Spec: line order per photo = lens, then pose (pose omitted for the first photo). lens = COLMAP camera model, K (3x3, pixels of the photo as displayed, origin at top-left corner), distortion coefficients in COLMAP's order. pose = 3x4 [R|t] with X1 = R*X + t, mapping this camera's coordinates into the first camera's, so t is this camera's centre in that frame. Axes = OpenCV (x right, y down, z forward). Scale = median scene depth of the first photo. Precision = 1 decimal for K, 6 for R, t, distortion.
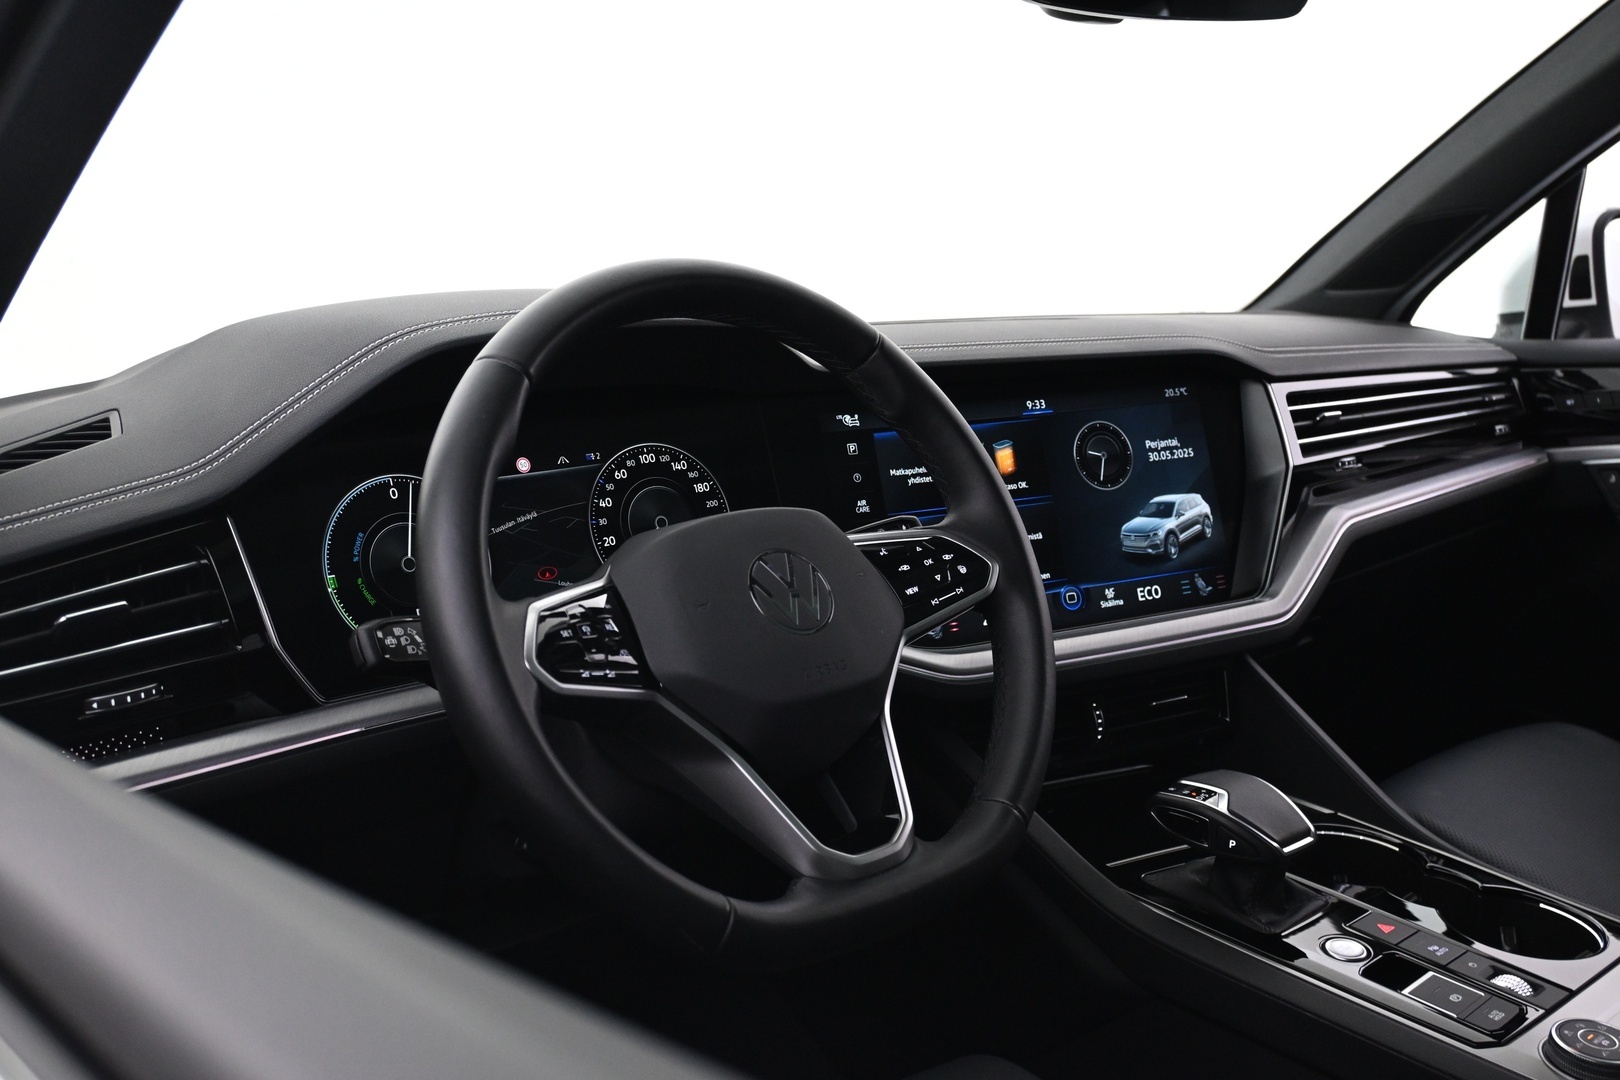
lens RADIAL K [[1570.5, 0, 810.7], [0, 1570.5, 557.1], [0, 0, 1]] dist [-0.002550, 0.000000]
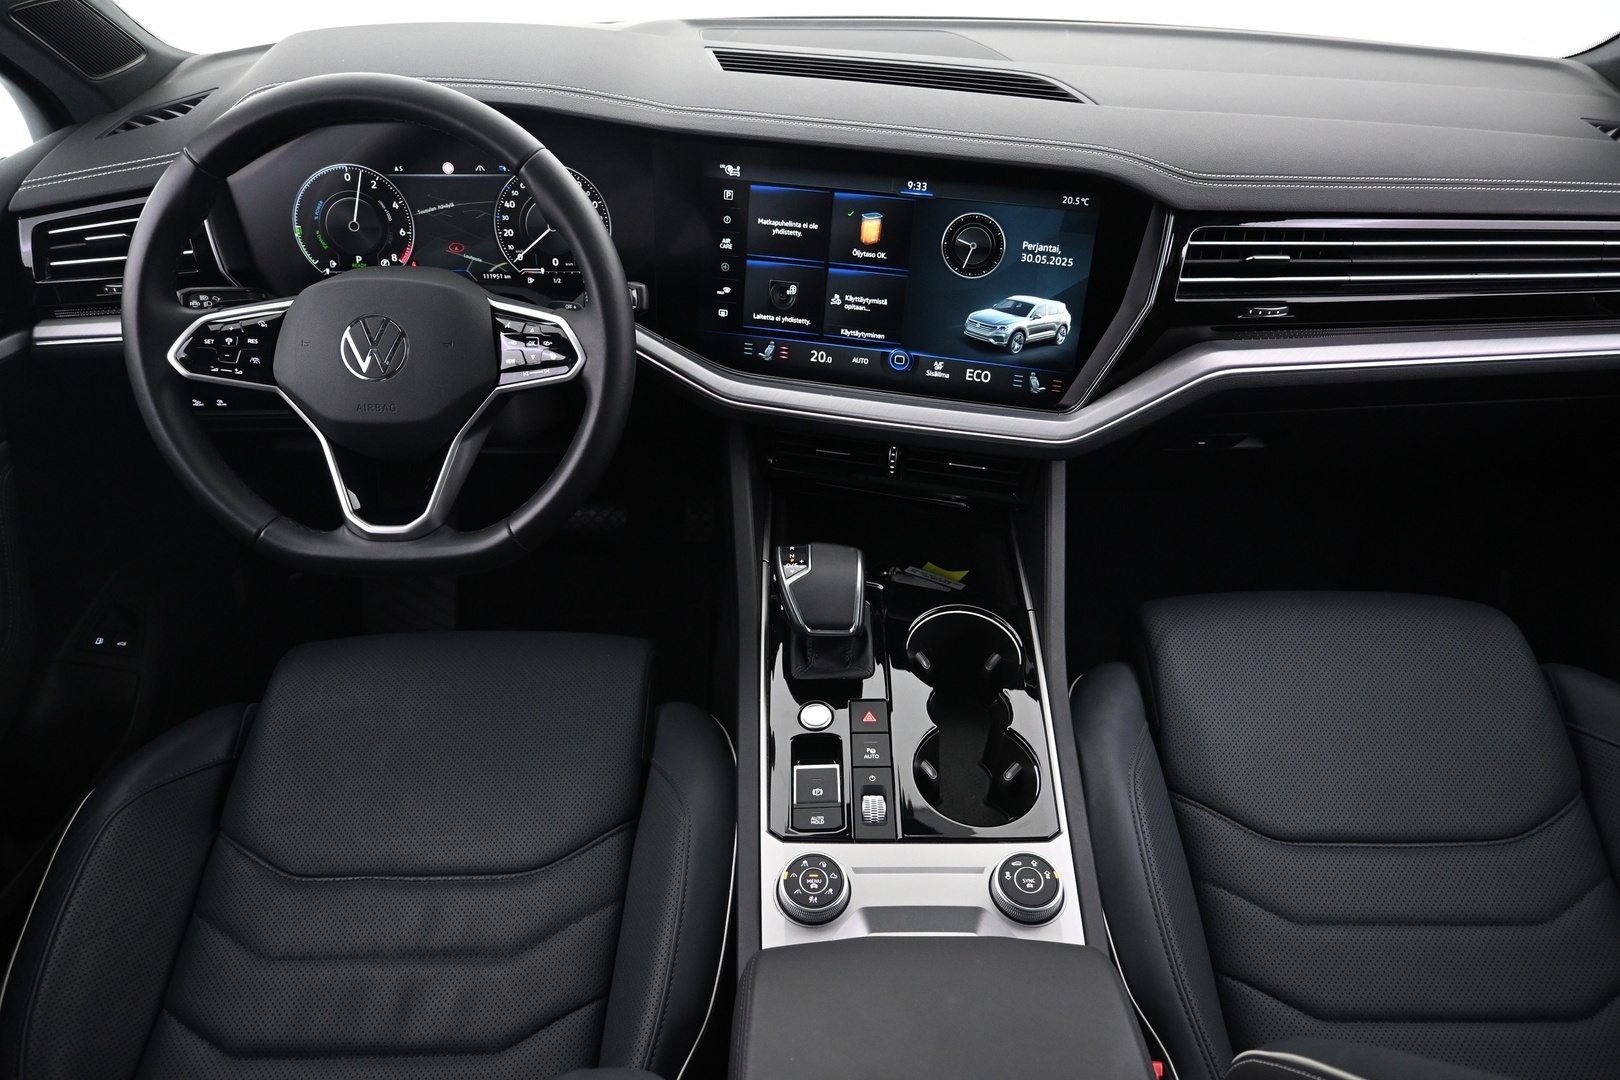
lens RADIAL K [[1072.9, 0, 806.5], [0, 1072.9, 537.1], [0, 0, 1]] dist [-0.000443, -0.001049]
pose [[0.752242, 0.432705, -0.496889, 0.562032], [-0.147518, 0.845594, 0.513039, -0.261502], [0.642161, -0.312629, 0.699923, 0.333232]]
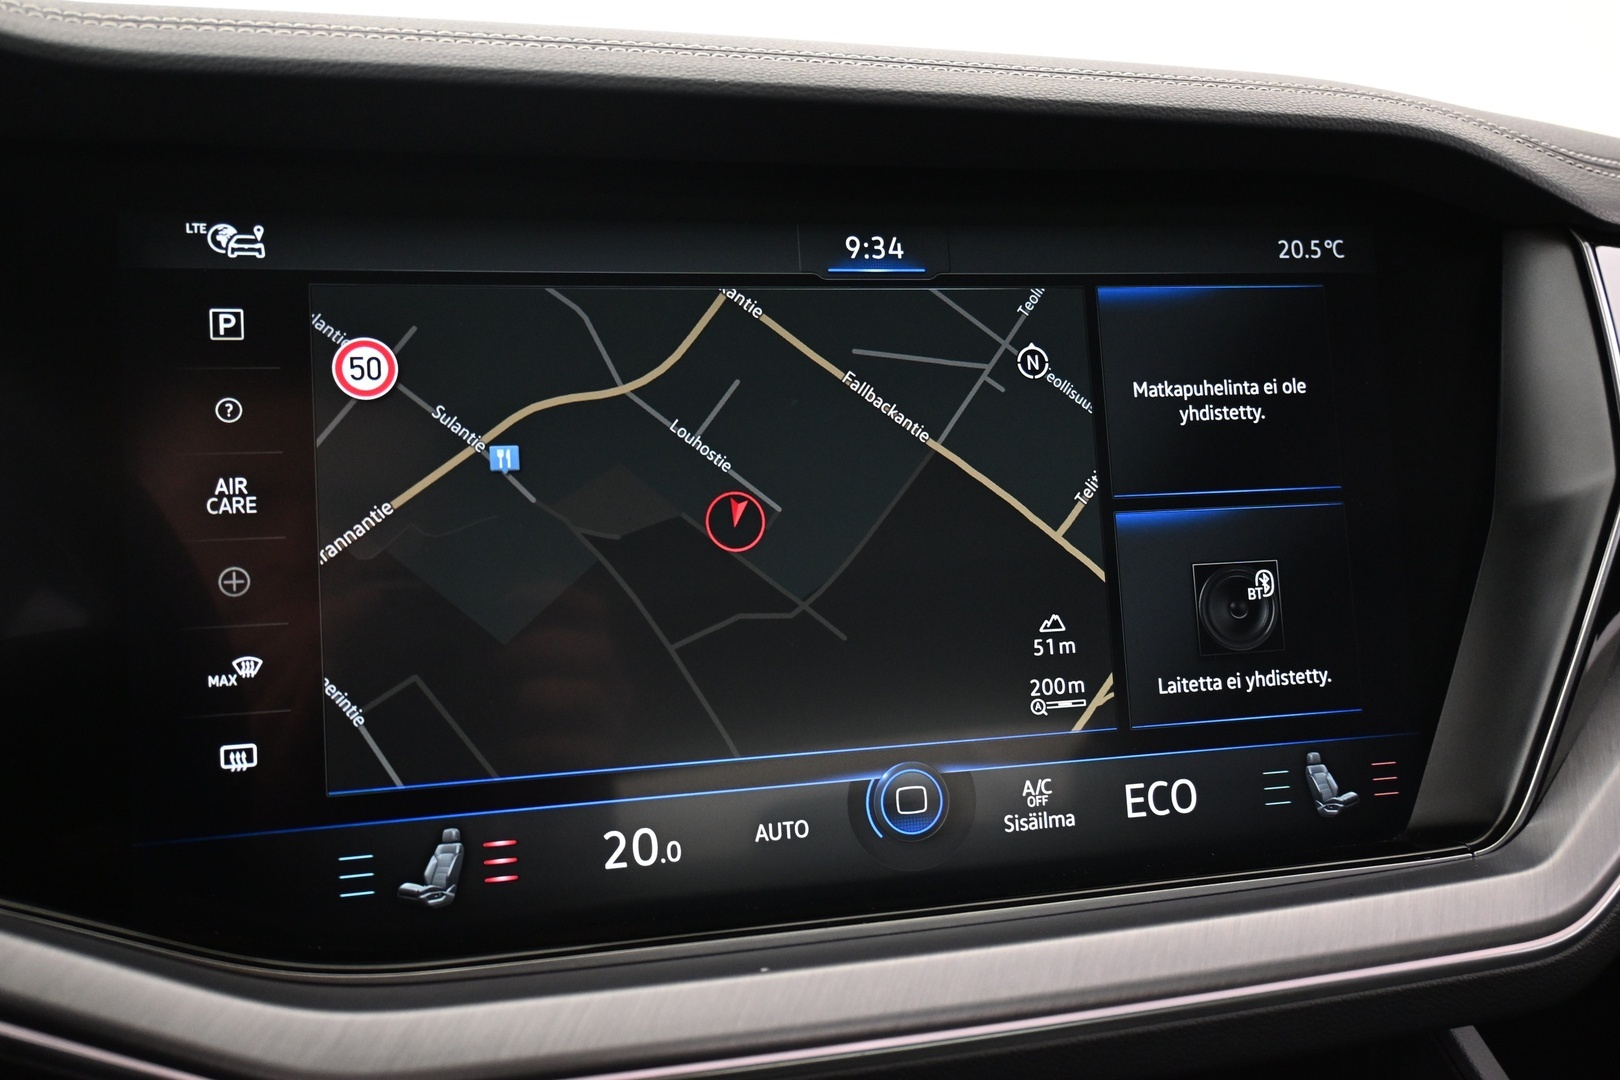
lens RADIAL K [[1424.5, 0, 816.3], [0, 1424.5, 532.3], [0, 0, 1]] dist [-0.005173, 0.008172]
pose [[0.973385, 0.092836, -0.209529, 0.201462], [-0.086223, 0.995452, 0.040502, -0.043792], [0.212336, -0.021358, 0.976963, 0.667968]]
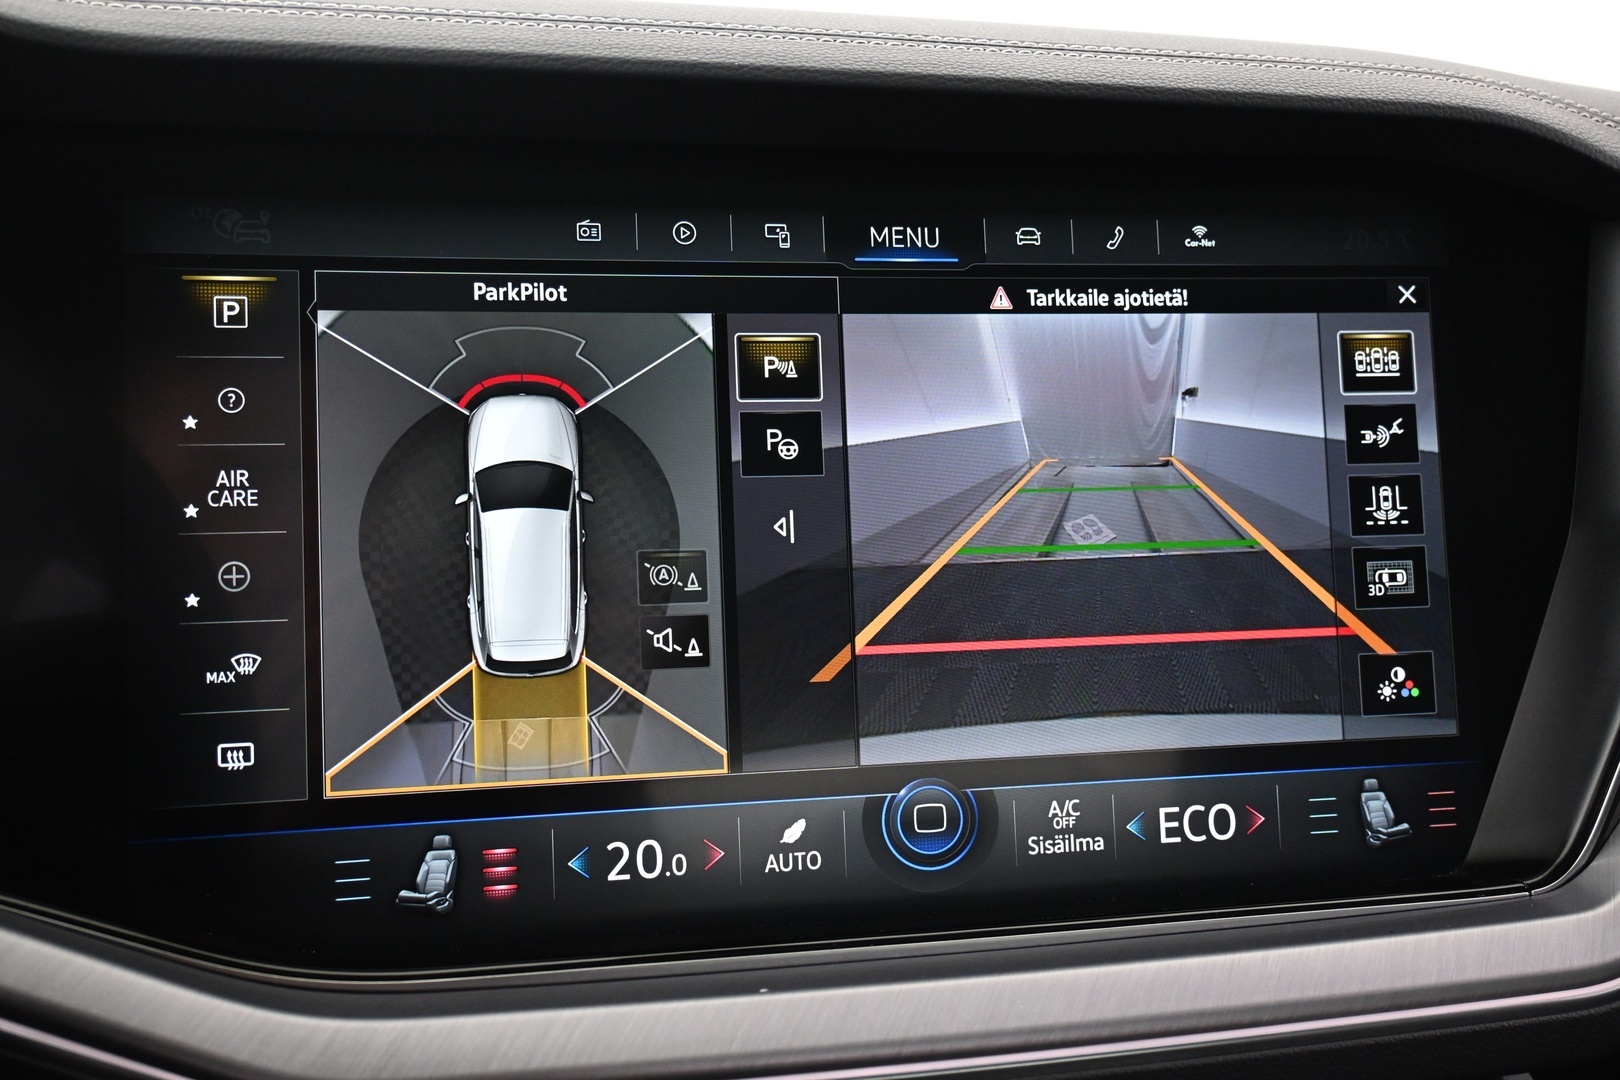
lens RADIAL K [[1570.5, 0, 816.3], [0, 1570.5, 532.5], [0, 0, 1]] dist [-0.002550, 0.000000]
pose [[0.960260, 0.115604, -0.254042, 0.215406], [-0.103773, 0.992818, 0.059535, -0.050865], [0.259099, -0.030806, 0.965359, 0.654921]]
